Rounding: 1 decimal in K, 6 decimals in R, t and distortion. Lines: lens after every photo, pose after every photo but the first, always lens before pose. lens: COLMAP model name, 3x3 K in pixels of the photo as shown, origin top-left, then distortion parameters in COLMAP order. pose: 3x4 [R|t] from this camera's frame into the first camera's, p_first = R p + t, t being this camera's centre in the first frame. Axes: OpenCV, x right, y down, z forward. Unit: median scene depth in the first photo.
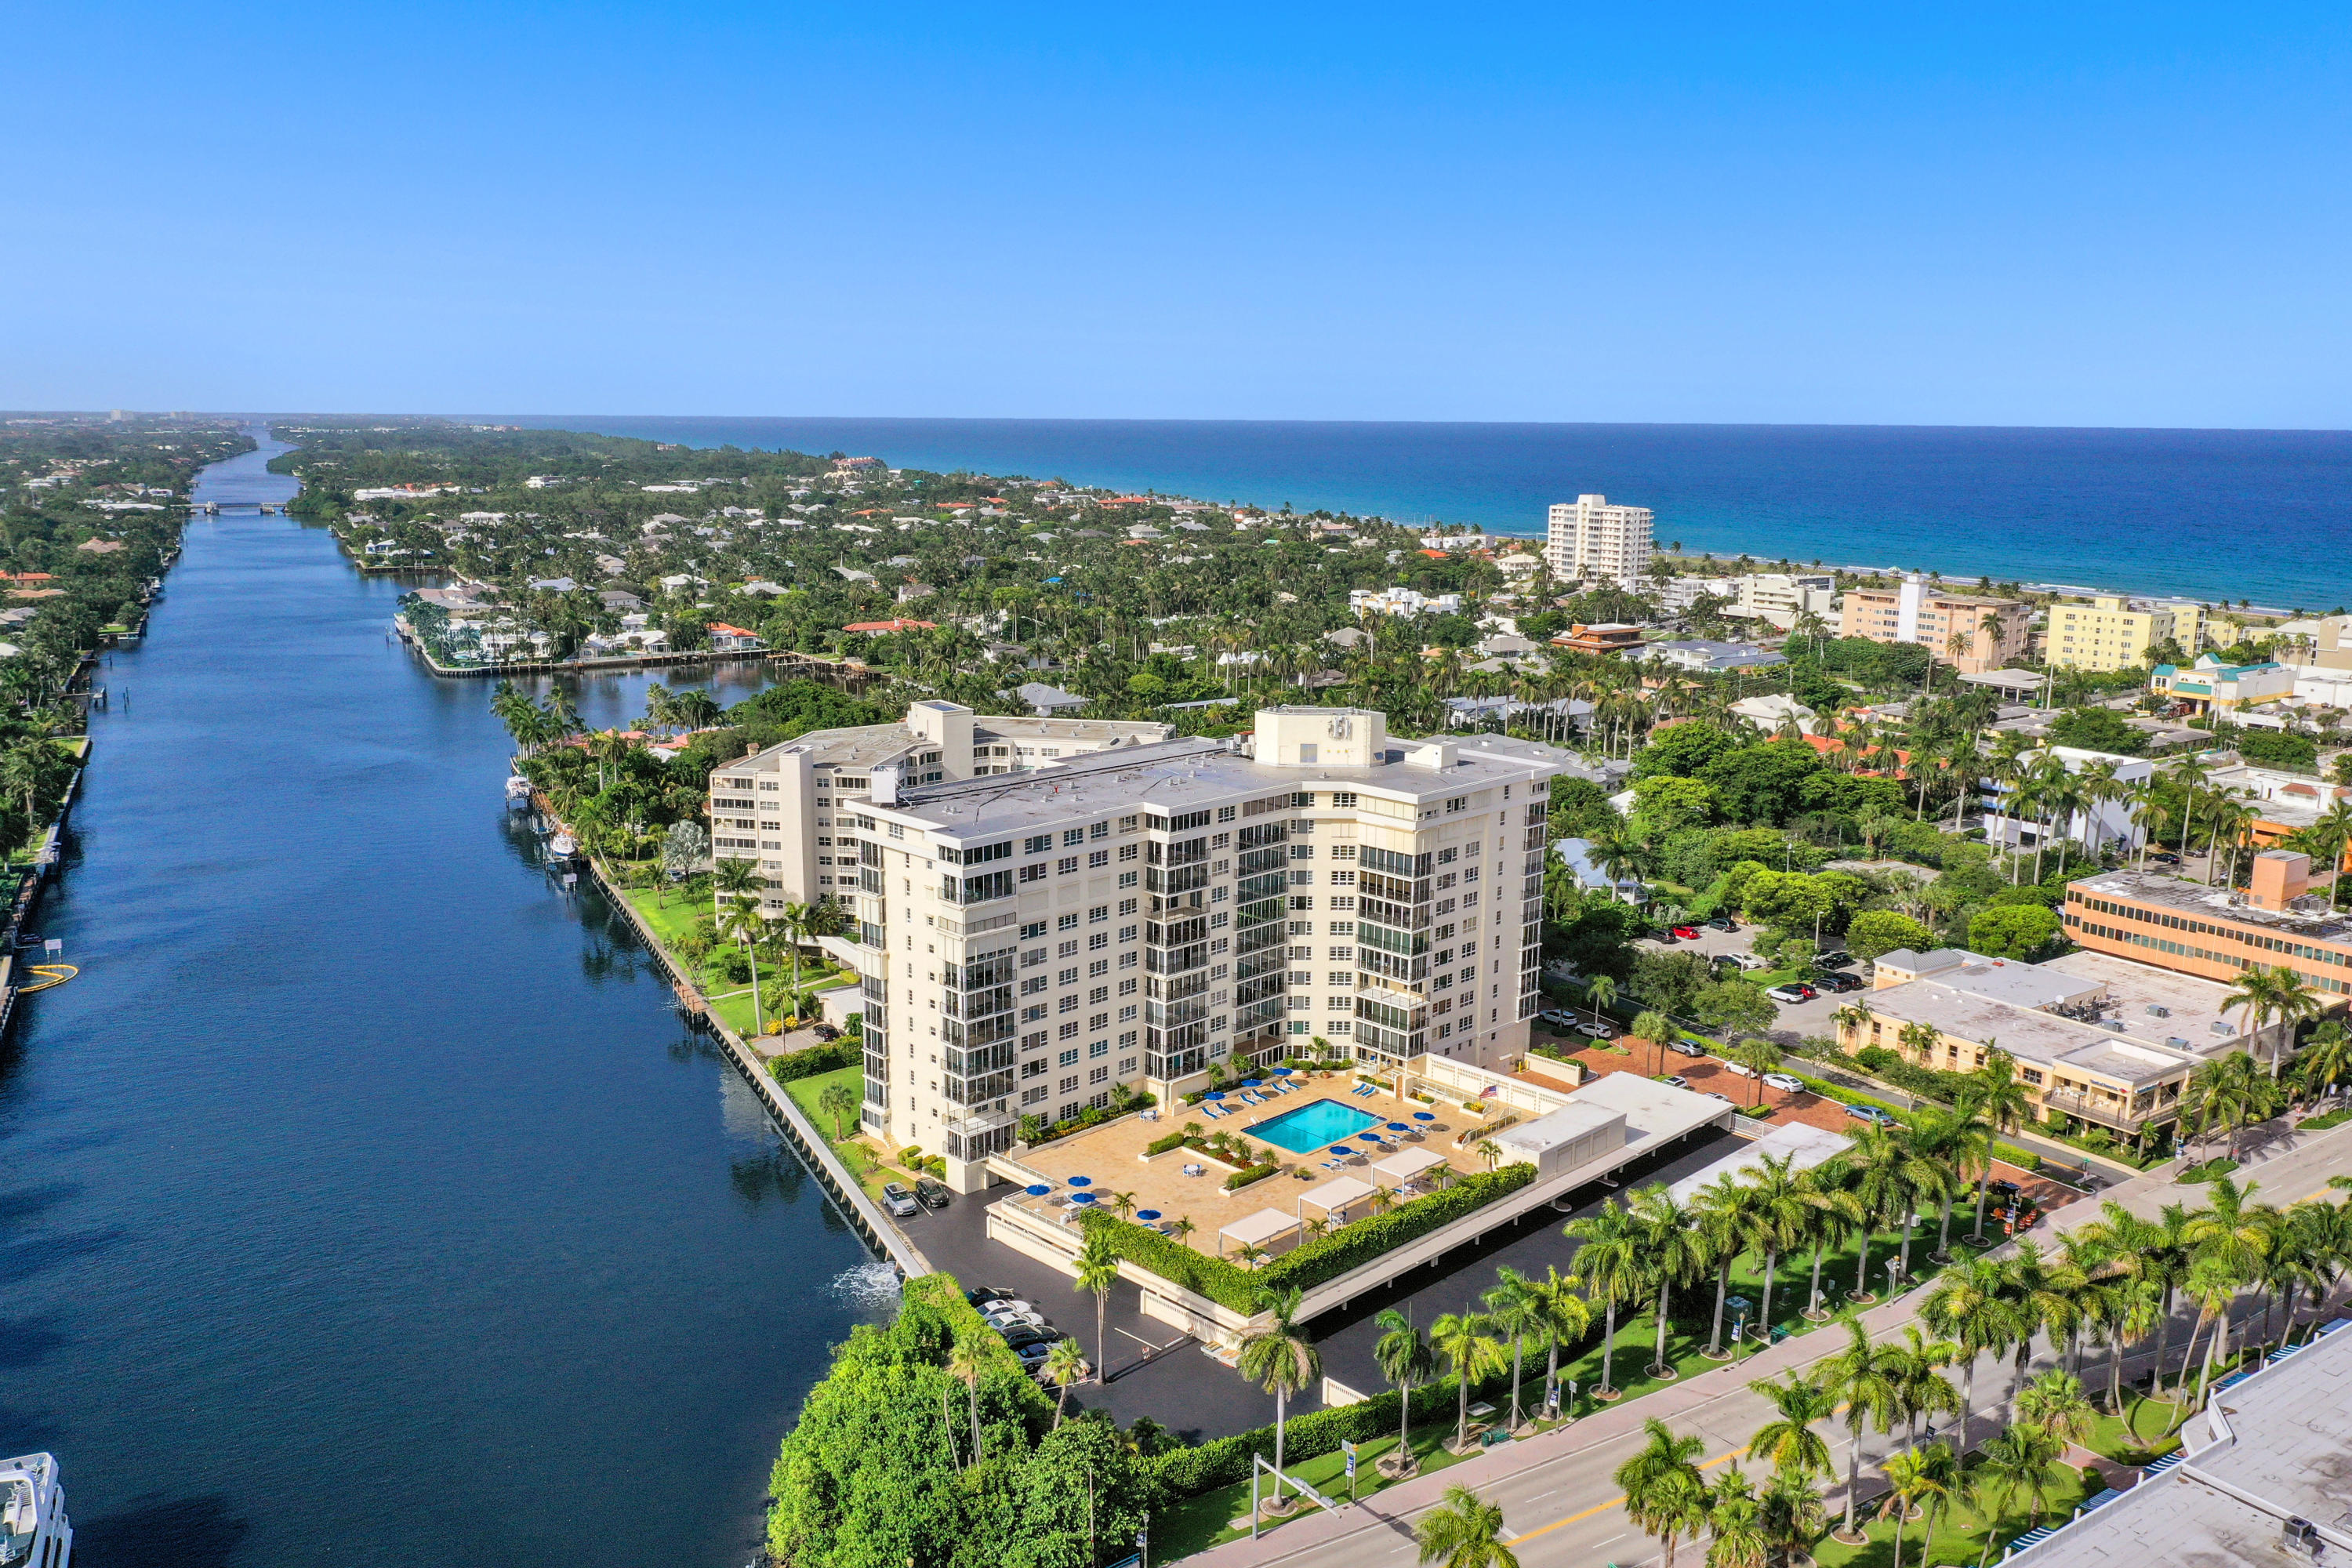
lens RADIAL K [[1897.8, 0, 1174.4], [0, 1897.8, 837.3], [0, 0, 1]] dist [0.007947, 0.000622]
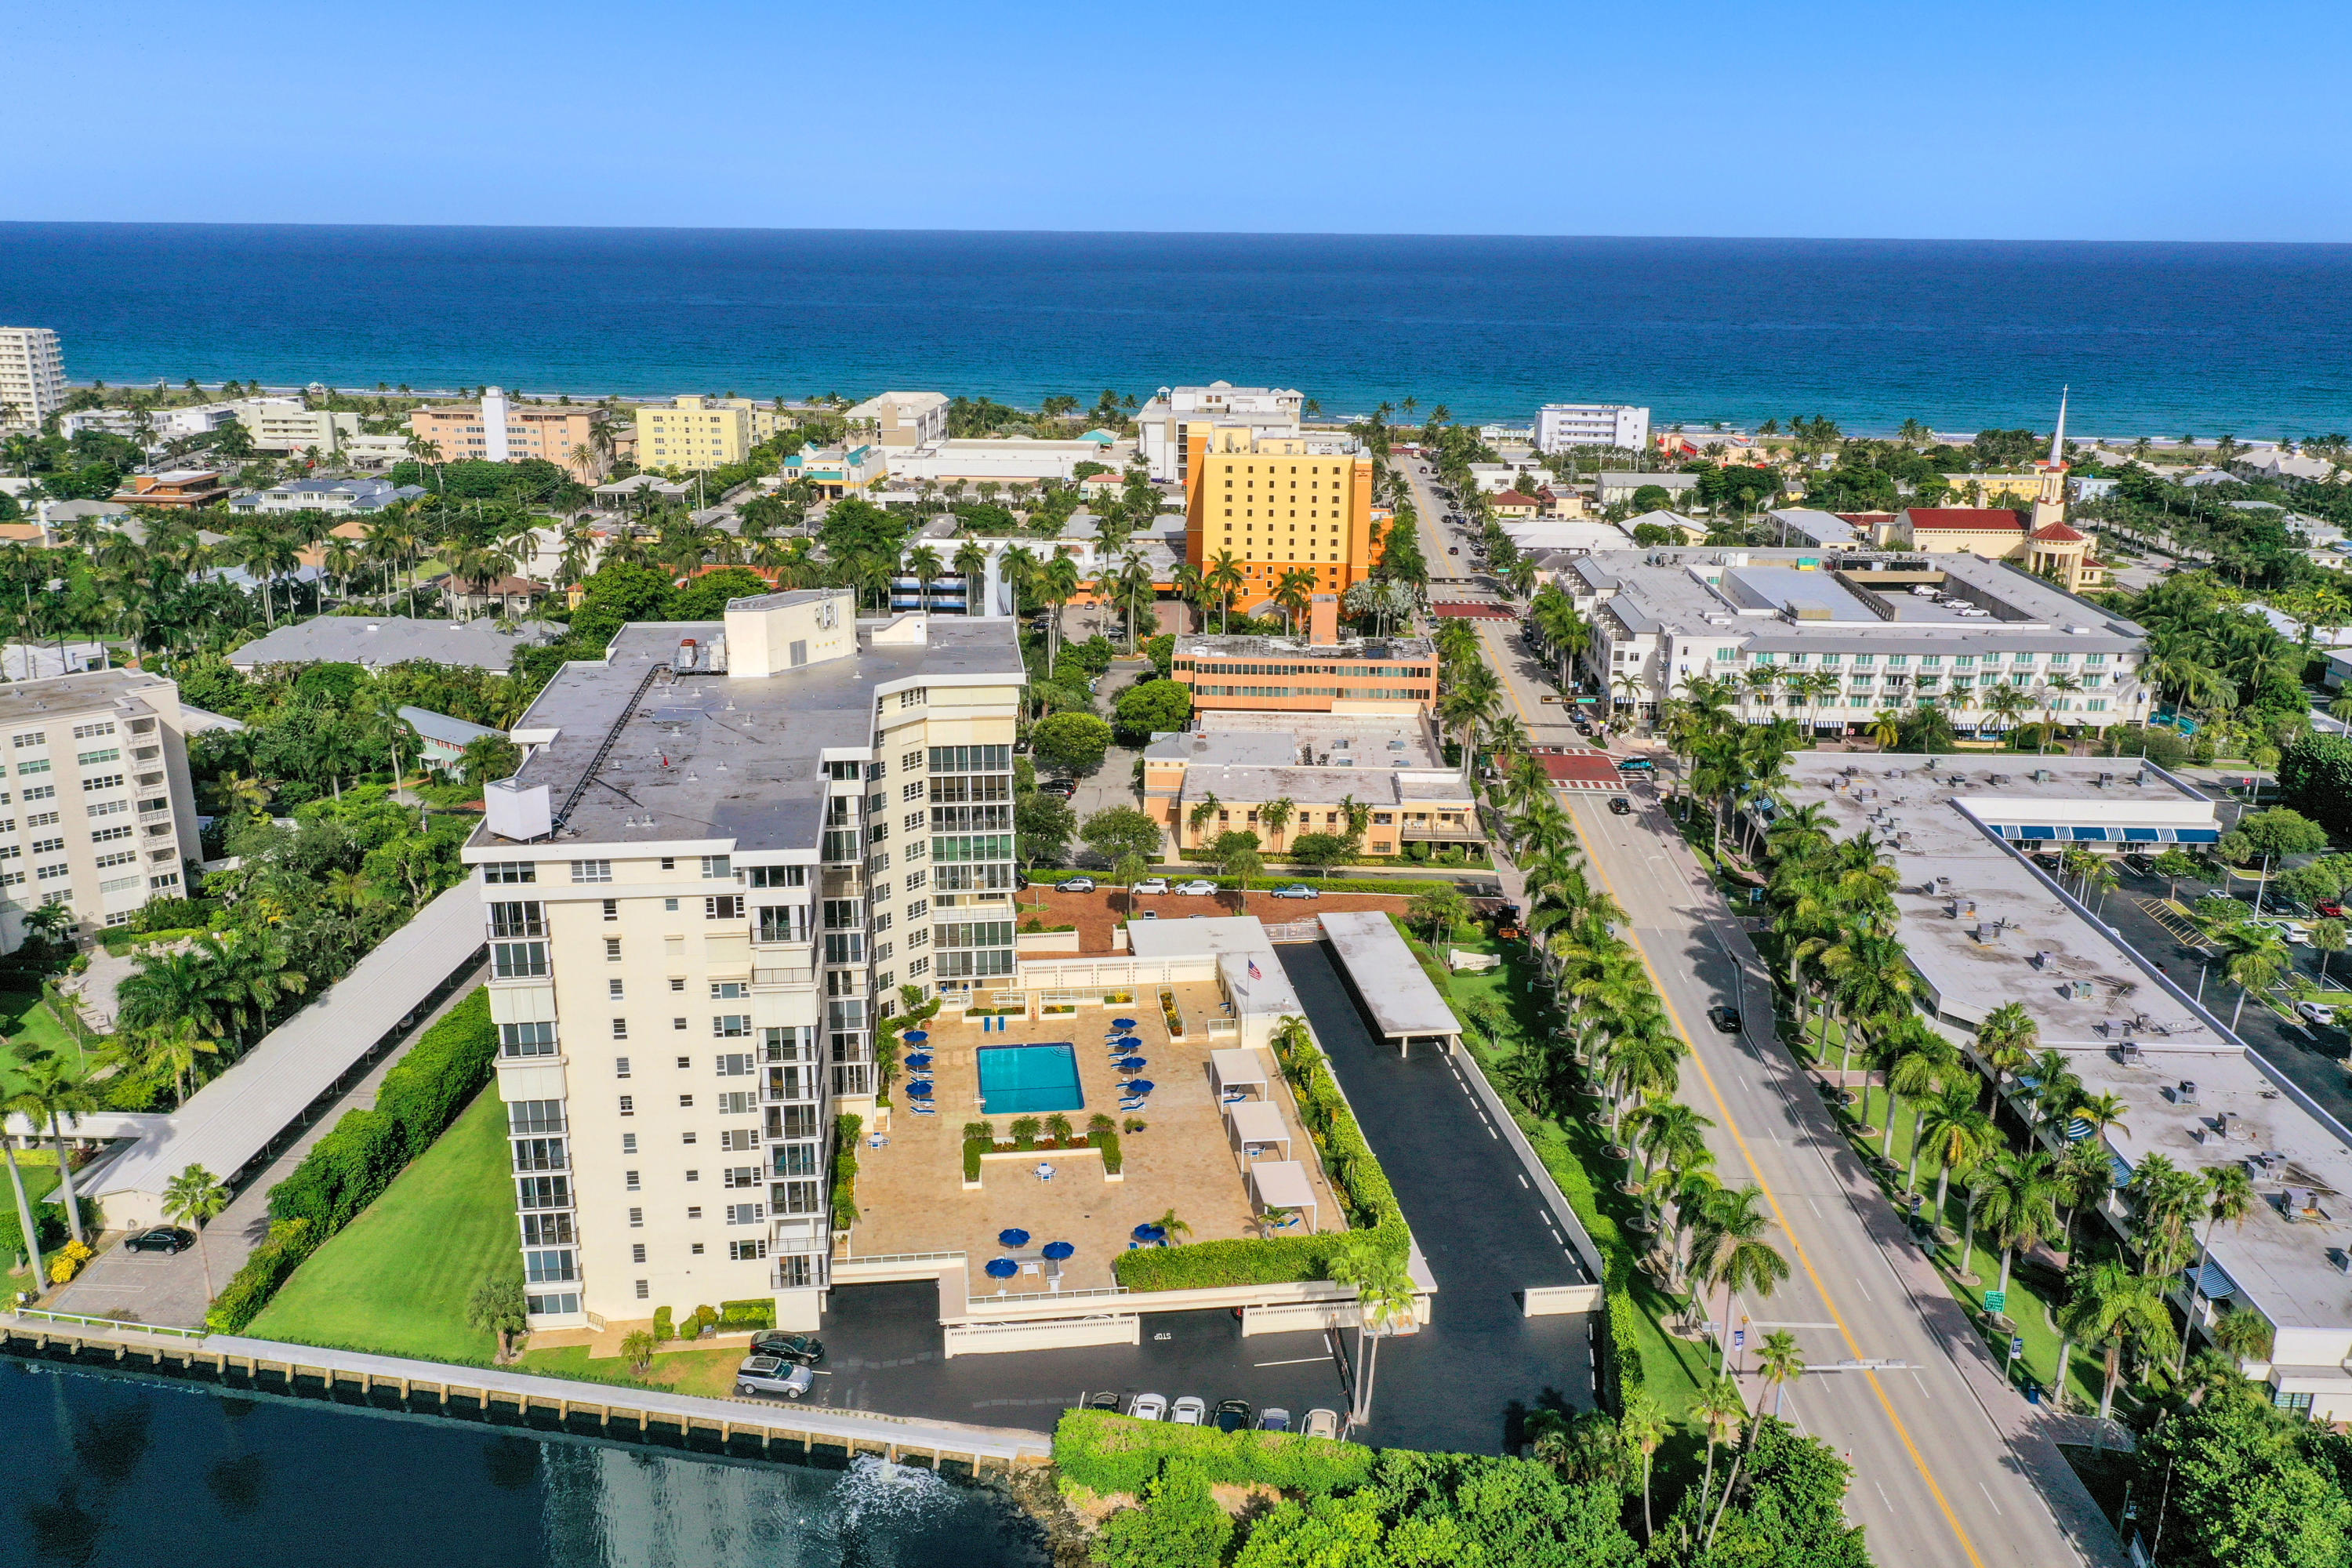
lens RADIAL K [[1870.6, 0, 1185.9], [0, 1870.6, 812.5], [0, 0, 1]] dist [0.002596, 0.006049]
pose [[0.592534, -0.241714, 0.768426, -0.469527], [0.171130, 0.969917, 0.173136, -0.090374], [-0.787159, 0.028911, 0.616073, 0.399242]]
